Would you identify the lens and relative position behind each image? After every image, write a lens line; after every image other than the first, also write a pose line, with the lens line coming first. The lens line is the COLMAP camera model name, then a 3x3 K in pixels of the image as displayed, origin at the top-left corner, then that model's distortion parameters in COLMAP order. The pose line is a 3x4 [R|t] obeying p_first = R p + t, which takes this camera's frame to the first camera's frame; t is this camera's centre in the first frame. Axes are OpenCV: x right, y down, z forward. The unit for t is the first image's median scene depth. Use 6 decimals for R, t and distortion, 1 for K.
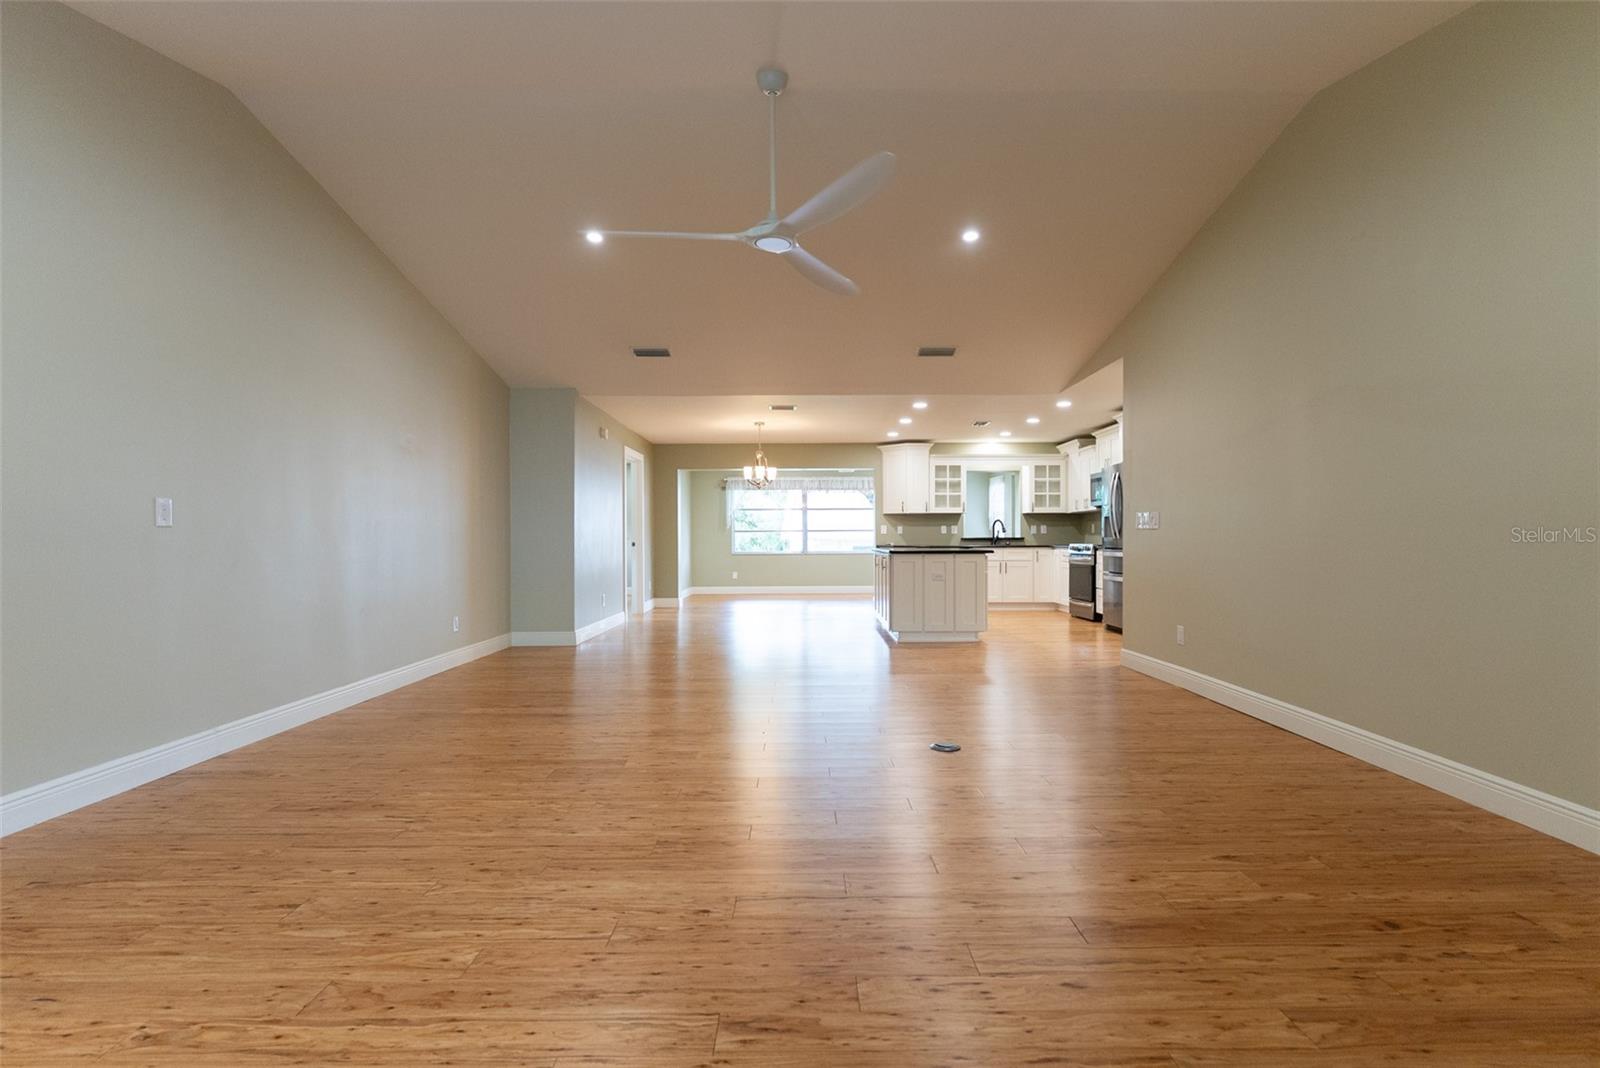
lens RADIAL K [[762.3, 0, 805.3], [0, 762.3, 535.4], [0, 0, 1]] dist [-0.000780, -0.000719]
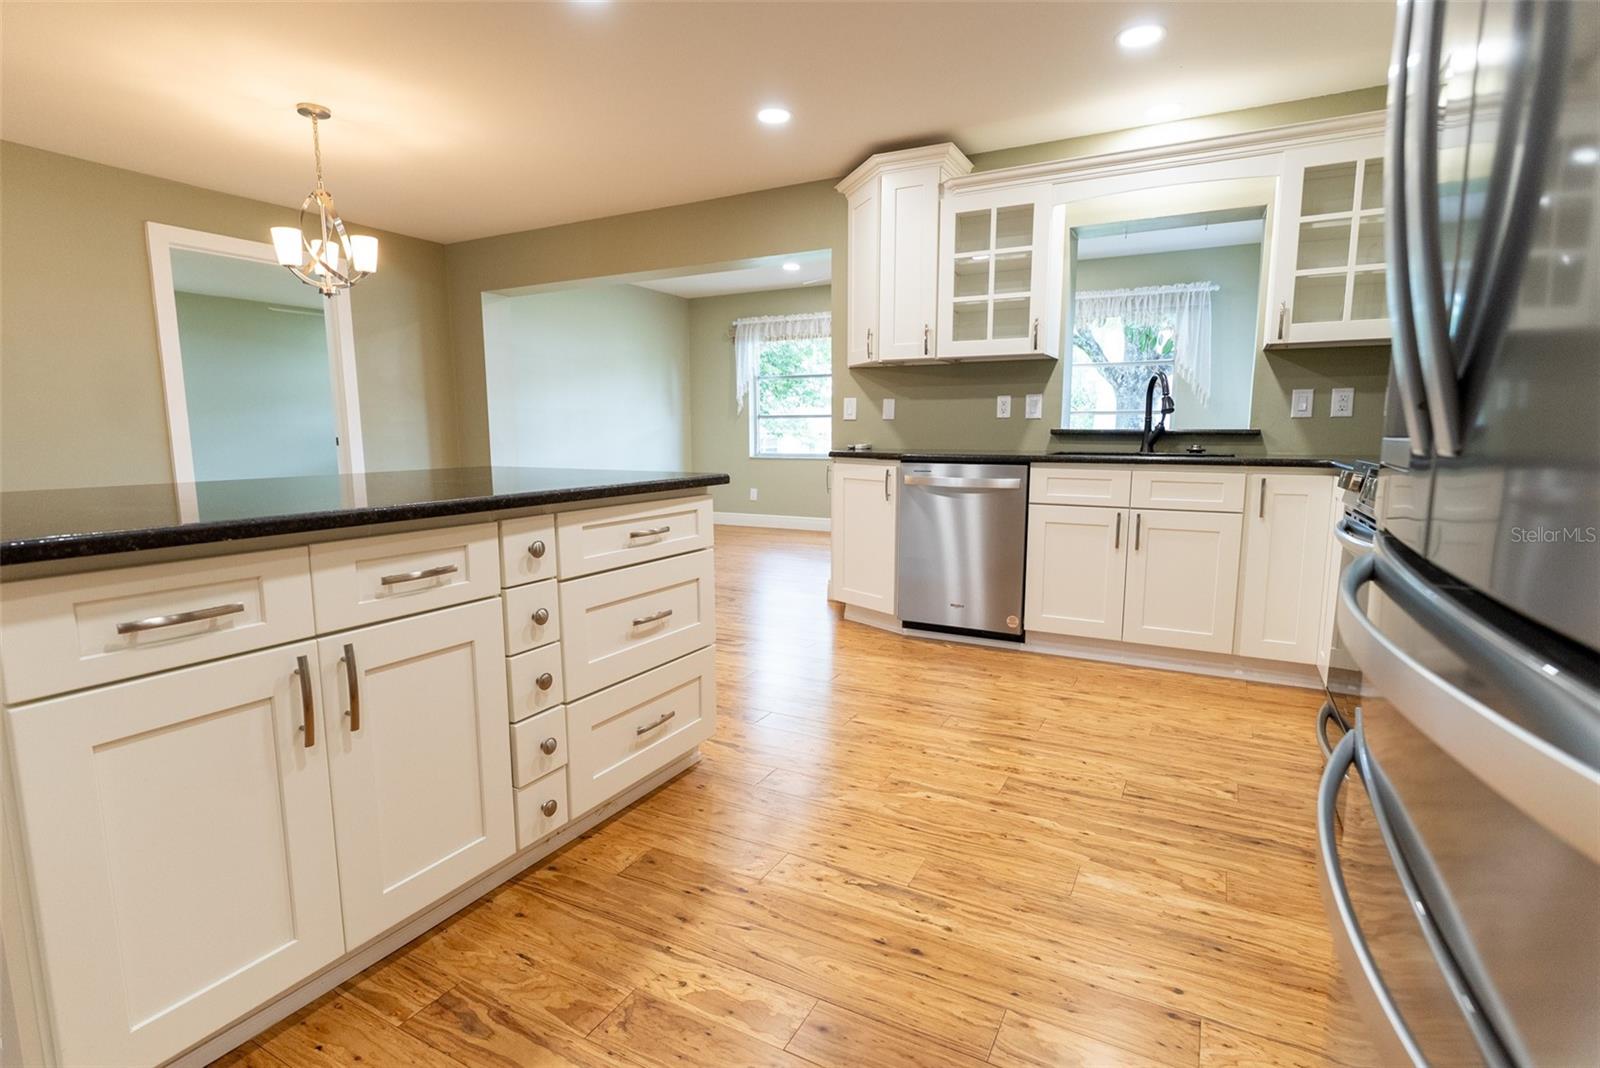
lens RADIAL K [[775.4, 0, 805.6], [0, 775.4, 541.0], [0, 0, 1]] dist [-0.001754, -0.000456]
pose [[0.879255, 0.070197, -0.471151, 0.283414], [0.000328, 0.988993, 0.147963, 0.000728], [0.476351, -0.130252, 0.869554, 0.651585]]
